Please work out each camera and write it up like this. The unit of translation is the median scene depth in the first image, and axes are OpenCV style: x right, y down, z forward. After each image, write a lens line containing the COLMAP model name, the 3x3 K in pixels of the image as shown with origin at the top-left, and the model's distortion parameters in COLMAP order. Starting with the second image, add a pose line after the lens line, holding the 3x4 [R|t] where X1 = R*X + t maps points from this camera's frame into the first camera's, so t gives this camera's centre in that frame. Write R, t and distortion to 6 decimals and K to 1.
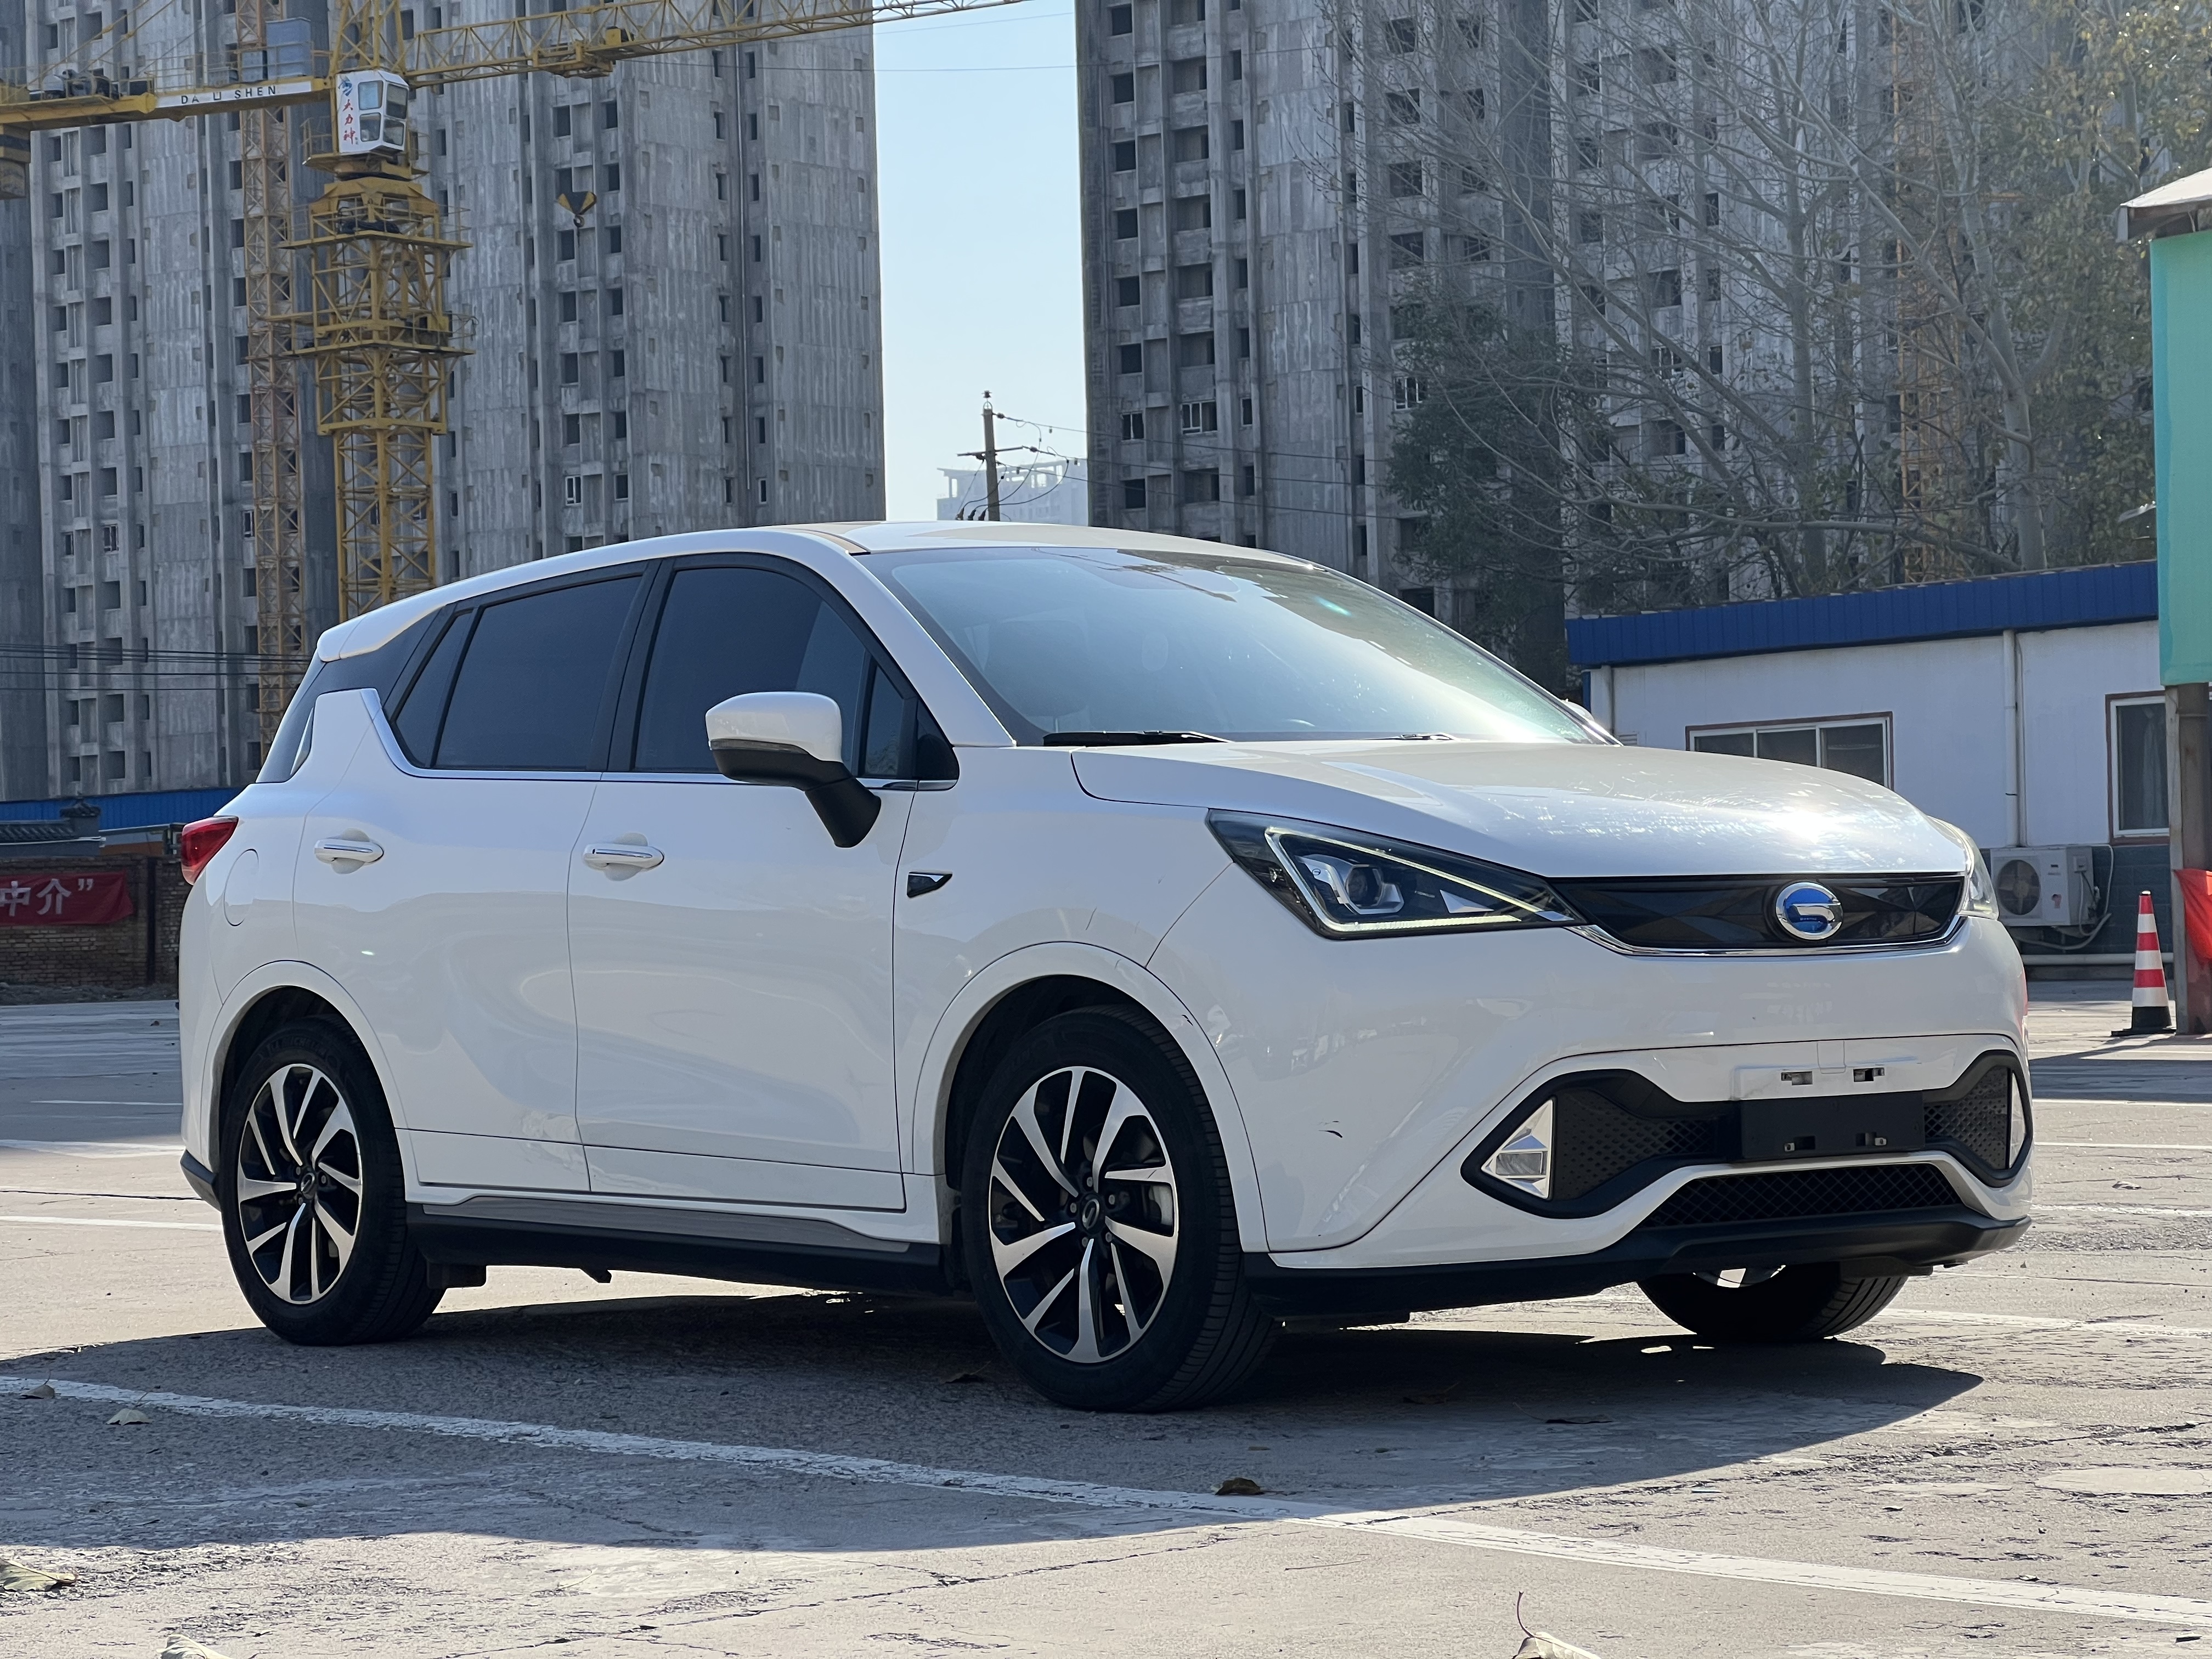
lens RADIAL K [[4981.0, 0, 1106.0], [0, 4981.0, 829.5], [0, 0, 1]] dist [-0.236304, 2.698520]
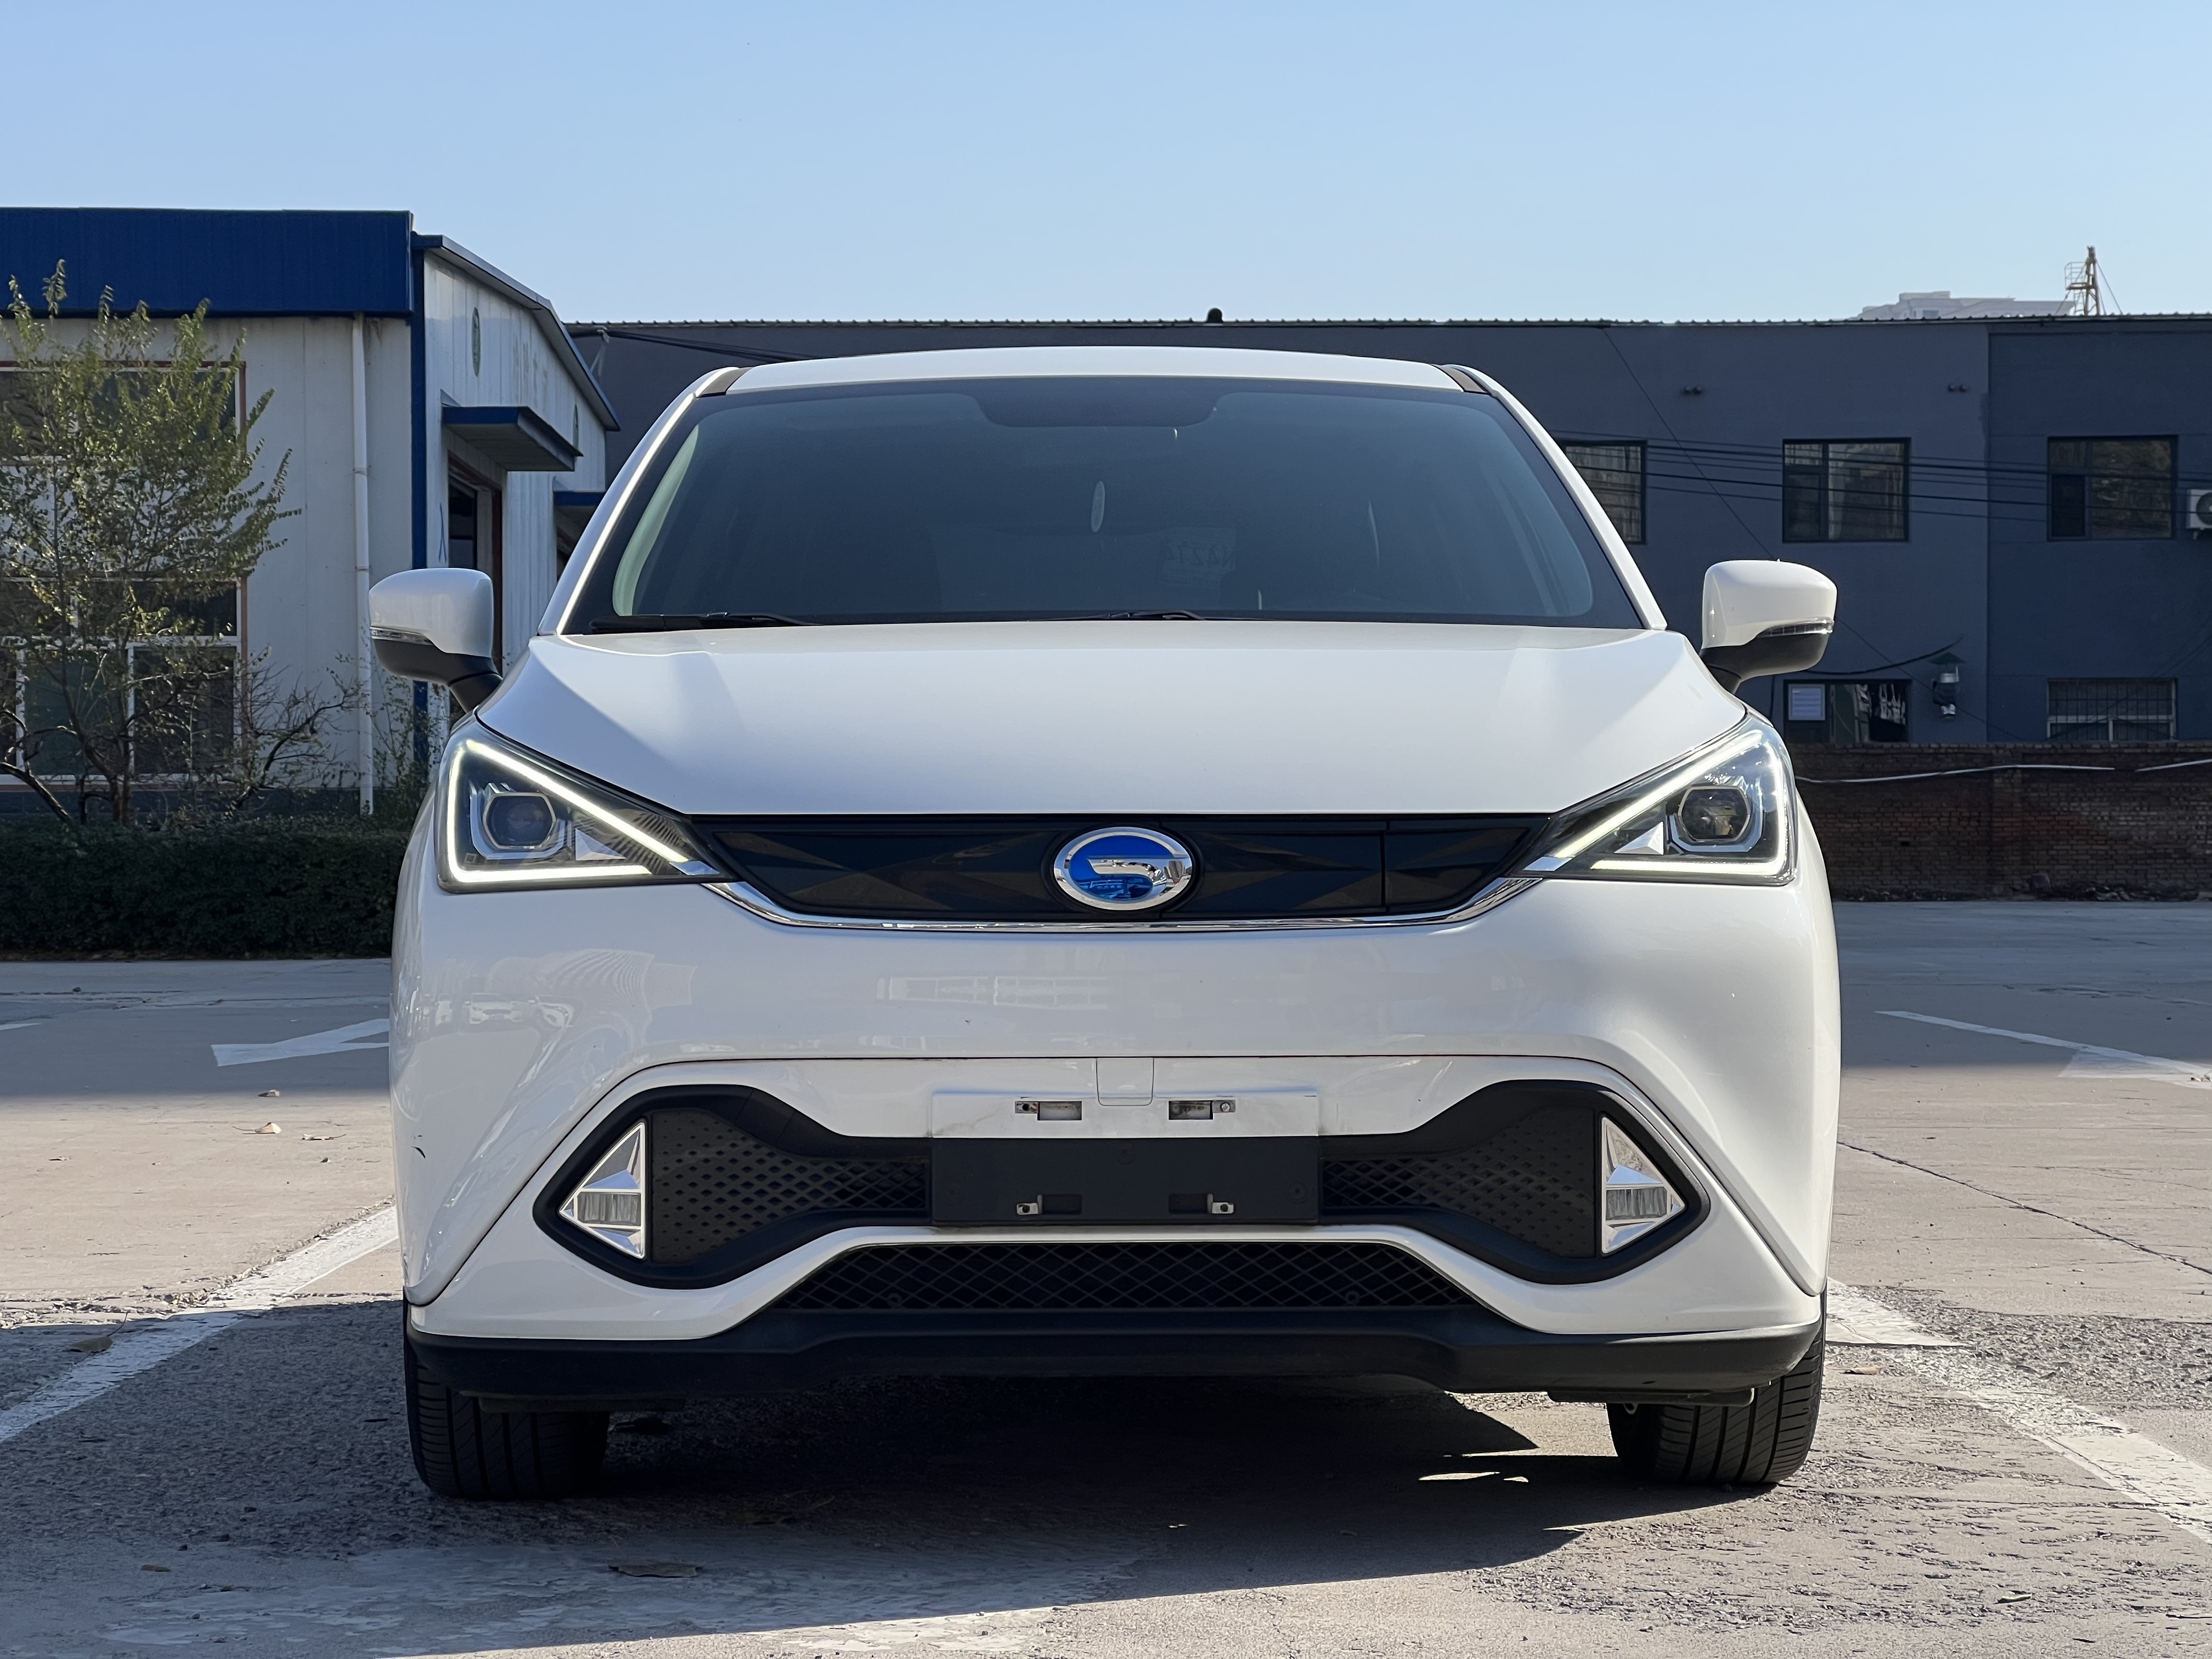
lens RADIAL K [[4981.0, 0, 1106.0], [0, 4981.0, 829.5], [0, 0, 1]] dist [-0.236304, 2.698520]
pose [[0.760447, 0.030203, -0.648697, 0.600162], [0.009556, 0.998289, 0.057683, -0.029581], [0.649330, -0.050063, 0.758858, 0.480764]]
